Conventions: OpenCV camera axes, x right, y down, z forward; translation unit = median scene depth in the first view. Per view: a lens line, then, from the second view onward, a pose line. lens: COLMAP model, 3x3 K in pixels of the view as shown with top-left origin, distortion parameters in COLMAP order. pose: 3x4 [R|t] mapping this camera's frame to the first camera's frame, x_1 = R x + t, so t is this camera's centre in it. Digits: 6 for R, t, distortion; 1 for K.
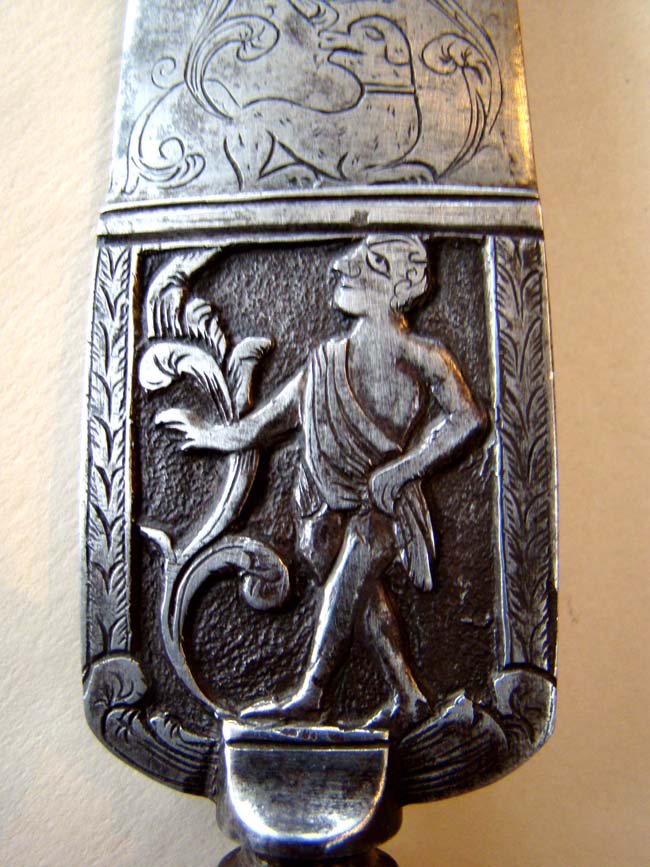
lens RADIAL K [[726.6, 0, 325.0], [0, 726.6, 433.5], [0, 0, 1]] dist [-0.171603, 0.004910]
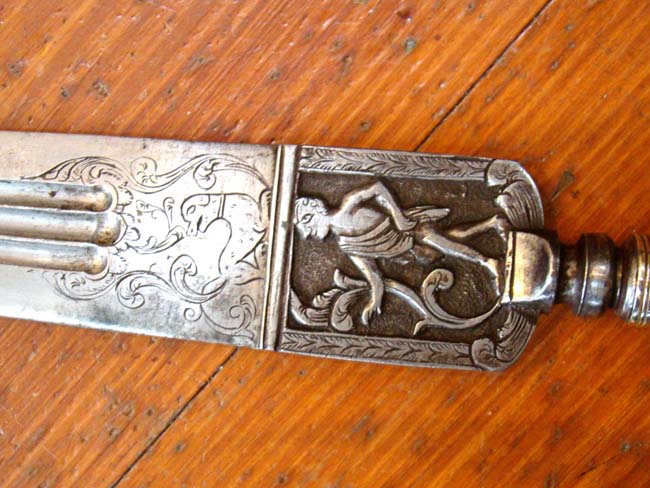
lens RADIAL K [[1482.8, 0, 325.0], [0, 1482.8, 244.0], [0, 0, 1]] dist [0.034548, 0.230426]
pose [[0.095947, -0.977086, 0.189994, -0.885632], [0.995284, 0.096908, -0.004248, -0.150745], [-0.014261, 0.189506, 0.981776, -3.573745]]
